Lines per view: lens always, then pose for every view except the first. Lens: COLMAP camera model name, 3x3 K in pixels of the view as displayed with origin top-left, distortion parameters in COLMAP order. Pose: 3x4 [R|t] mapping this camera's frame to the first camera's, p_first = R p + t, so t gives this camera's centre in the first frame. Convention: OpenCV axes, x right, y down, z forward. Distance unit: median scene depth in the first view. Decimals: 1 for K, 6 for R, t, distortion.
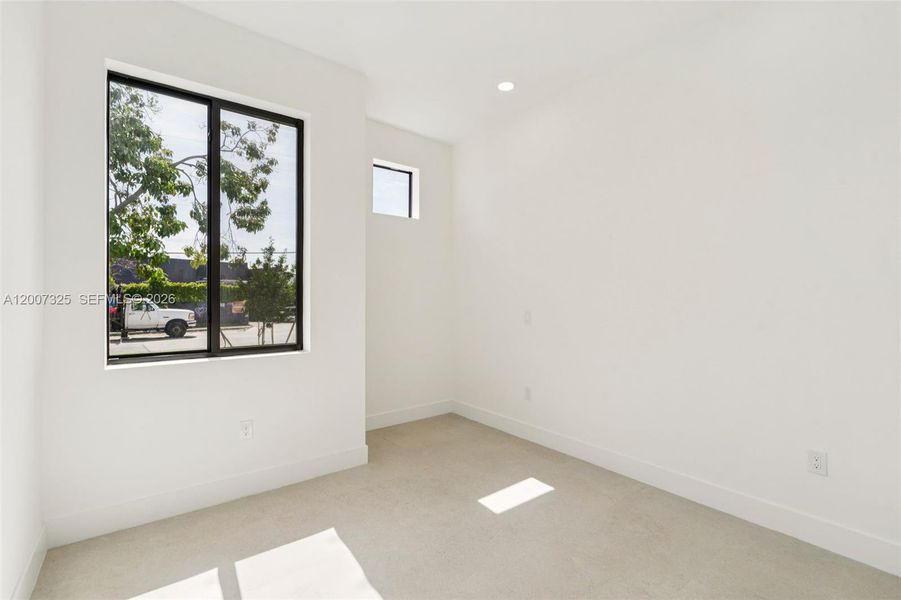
lens RADIAL K [[410.9, 0, 449.4], [0, 410.9, 298.4], [0, 0, 1]] dist [-0.002766, -0.000262]
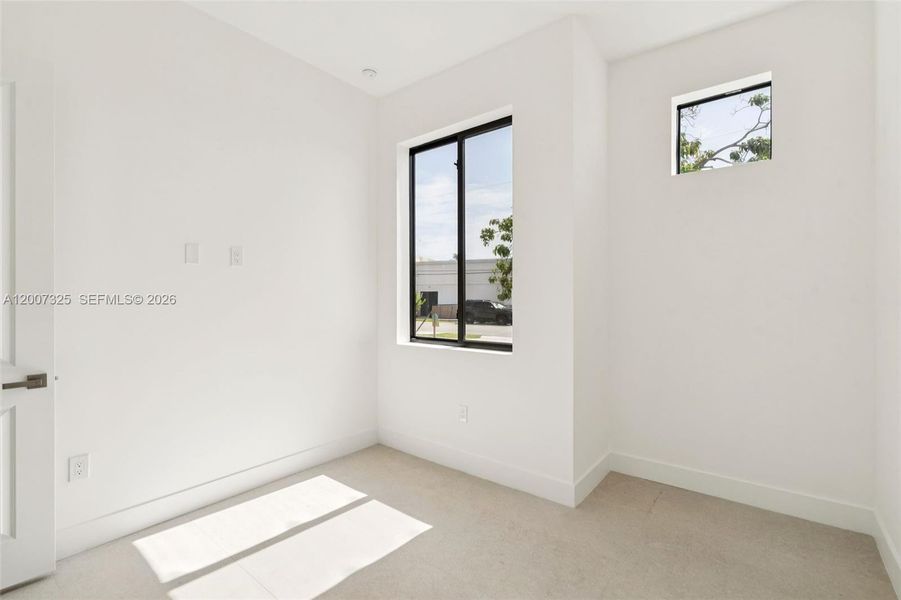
lens RADIAL K [[410.9, 0, 449.3], [0, 410.9, 299.0], [0, 0, 1]] dist [-0.002766, -0.000262]
pose [[0.238188, 0.007089, -0.971193, 0.608339], [-0.002857, 0.999974, 0.006598, -0.007110], [0.971215, 0.001203, 0.238202, 0.691634]]
